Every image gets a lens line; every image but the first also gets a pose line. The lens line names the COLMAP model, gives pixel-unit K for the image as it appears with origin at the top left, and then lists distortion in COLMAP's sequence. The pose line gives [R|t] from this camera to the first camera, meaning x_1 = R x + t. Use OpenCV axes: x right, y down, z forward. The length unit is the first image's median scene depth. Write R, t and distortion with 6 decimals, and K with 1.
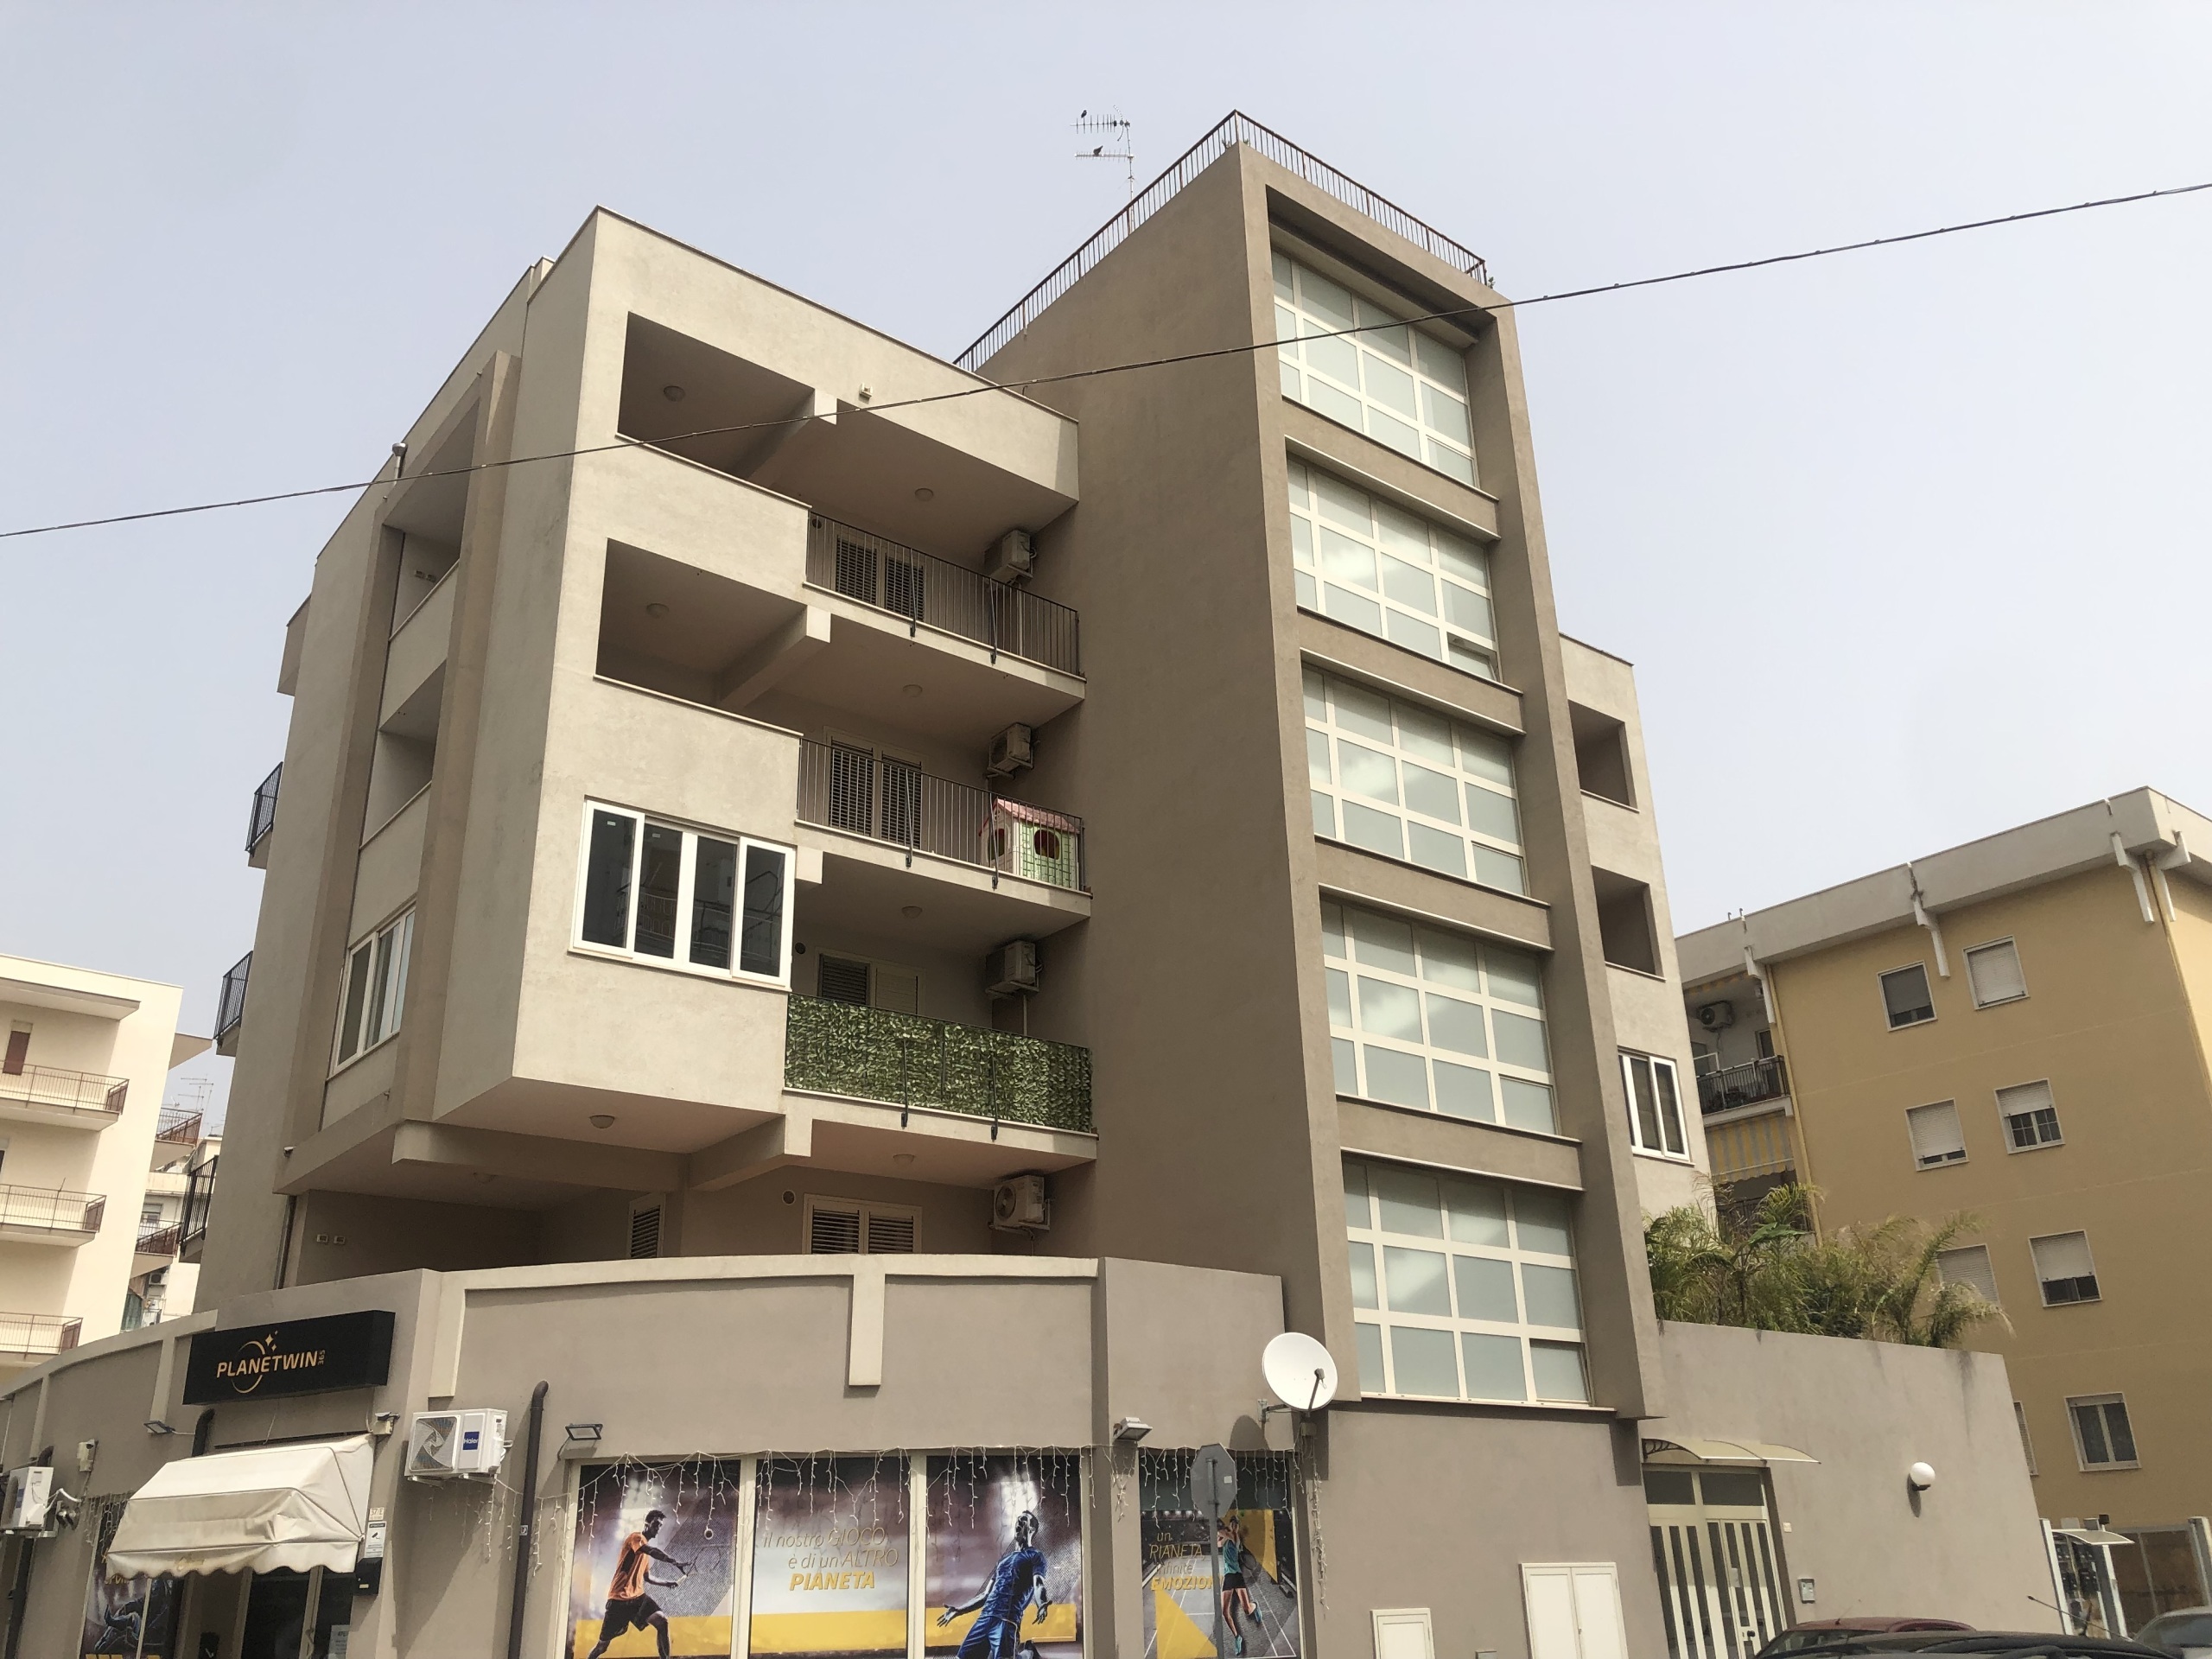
lens RADIAL K [[1804.6, 0, 1076.2], [0, 1804.6, 826.6], [0, 0, 1]] dist [0.039792, -0.029584]
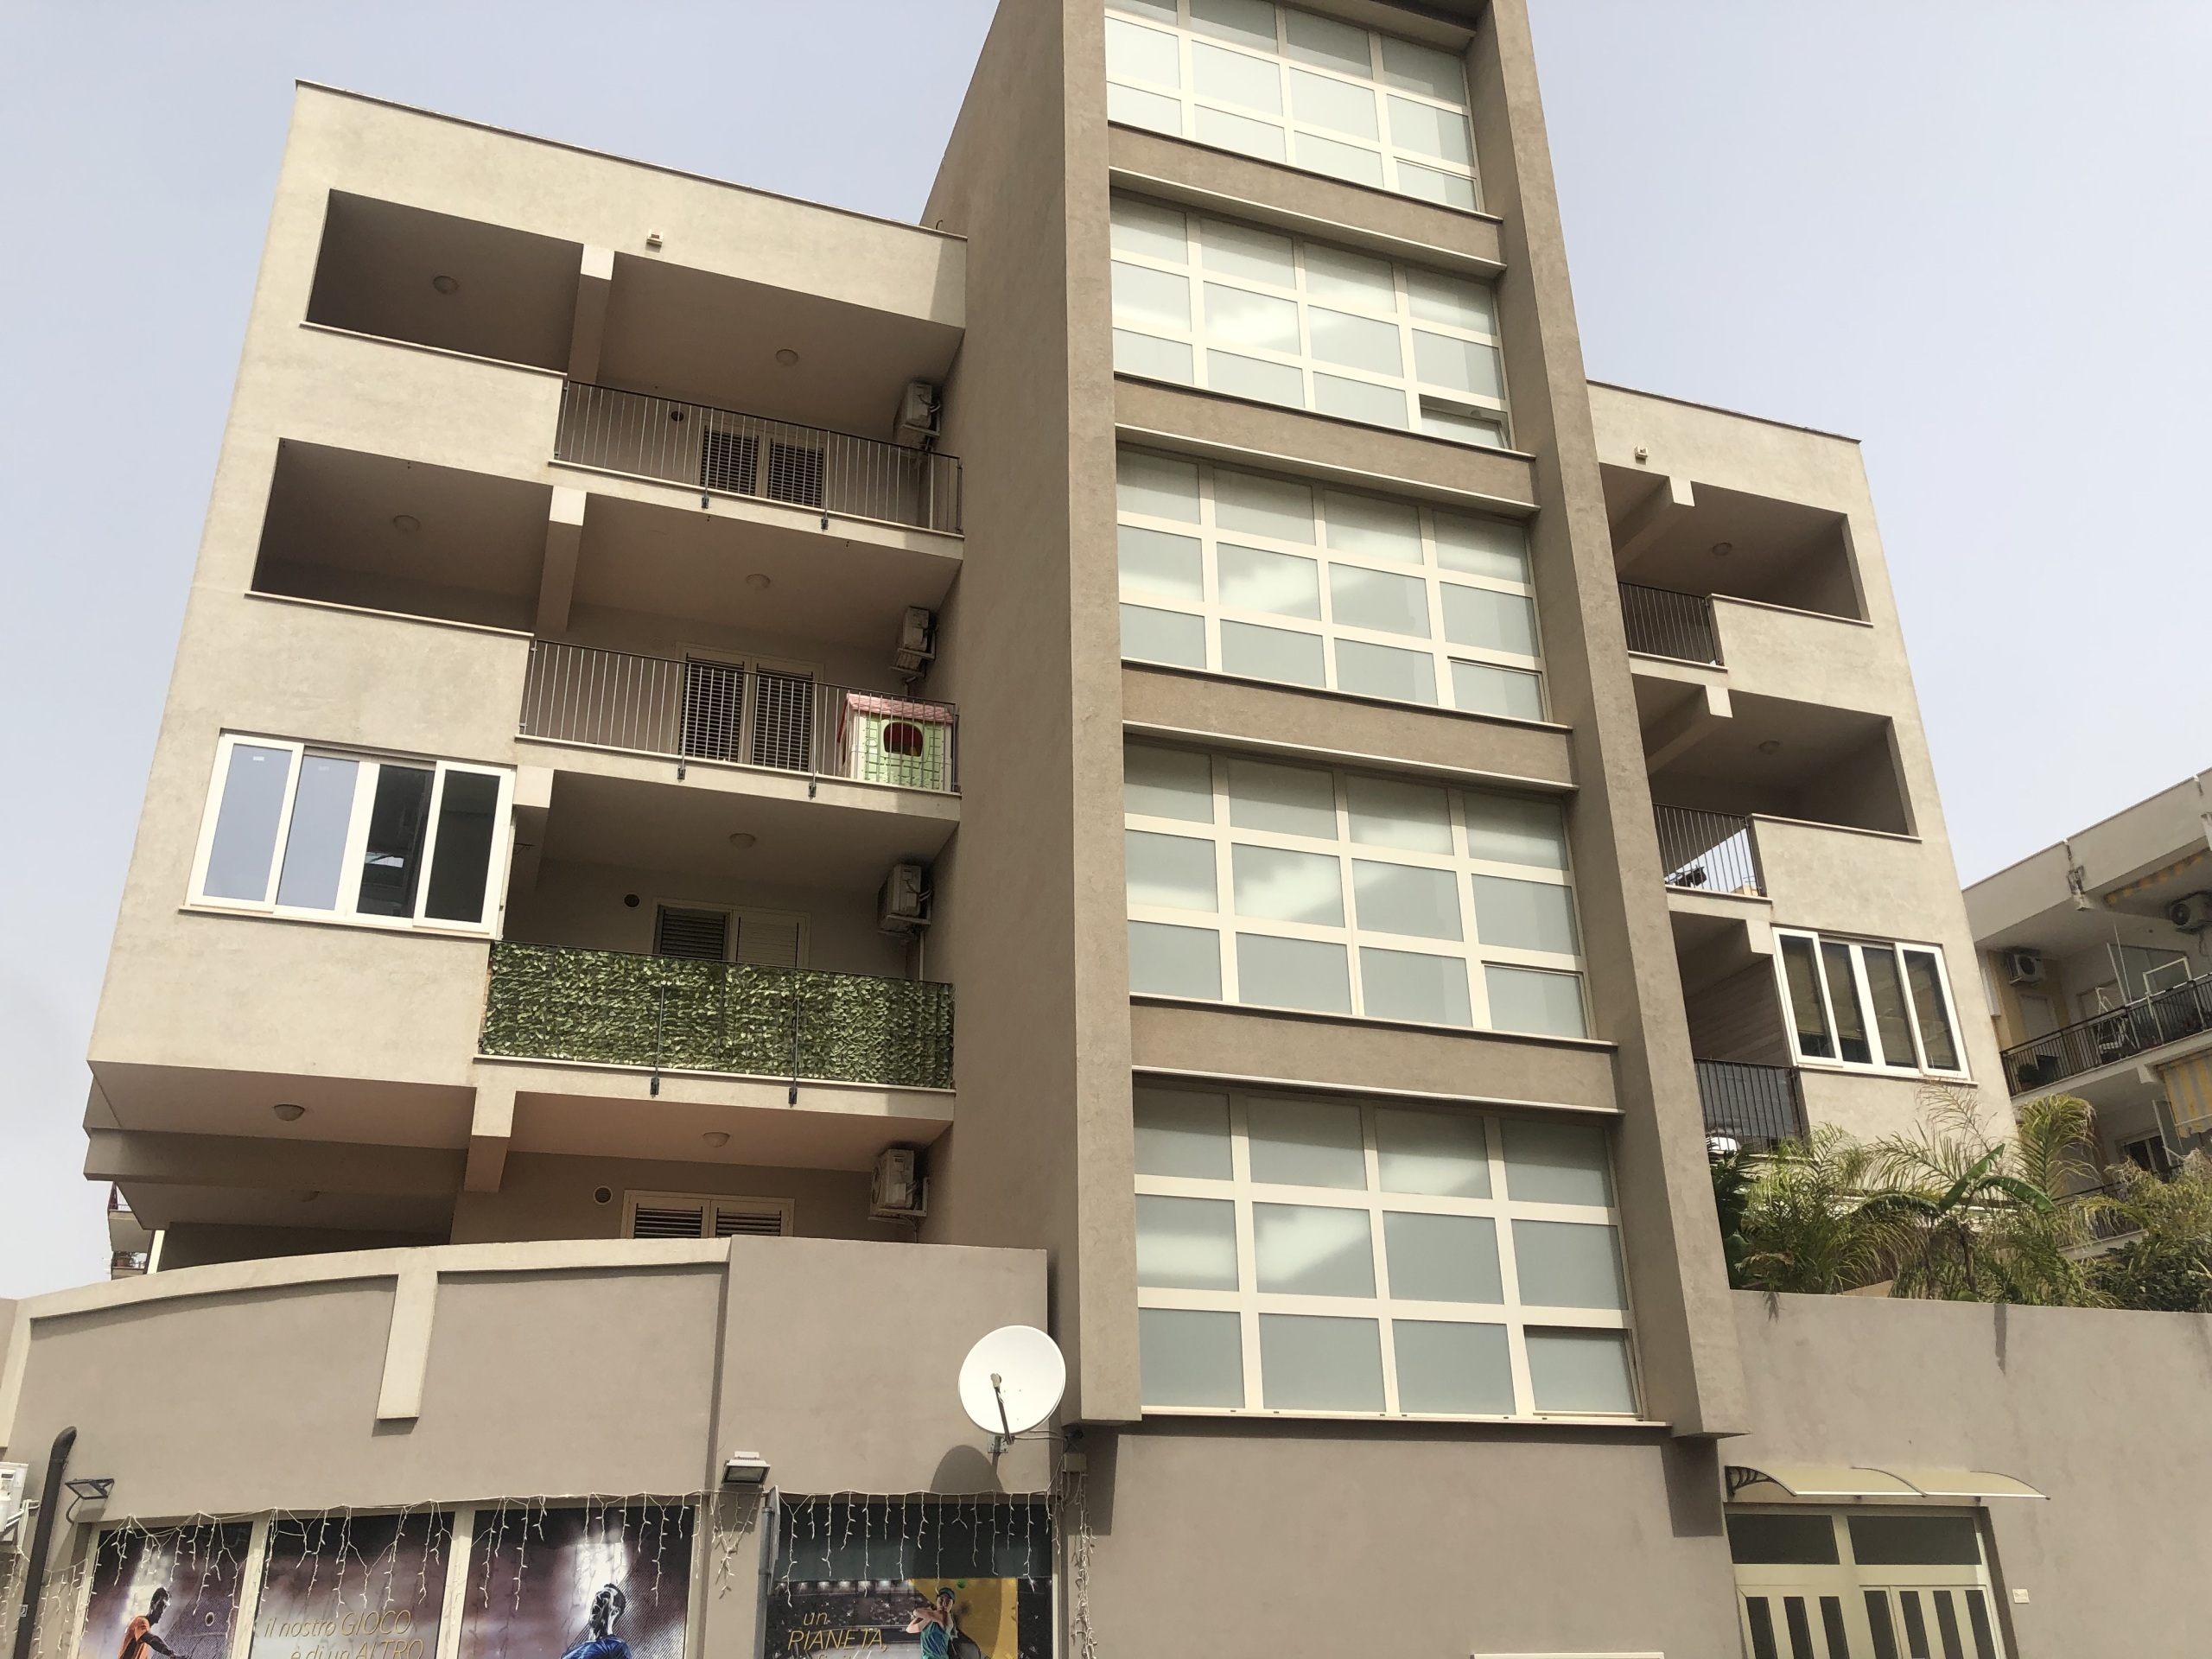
lens RADIAL K [[1804.6, 0, 1100.6], [0, 1804.6, 828.3], [0, 0, 1]] dist [0.039792, -0.029584]
pose [[0.947117, -0.125407, -0.295368, 0.318768], [0.118533, 0.992097, -0.041141, 0.098750], [0.298194, 0.003955, 0.954497, 0.275239]]
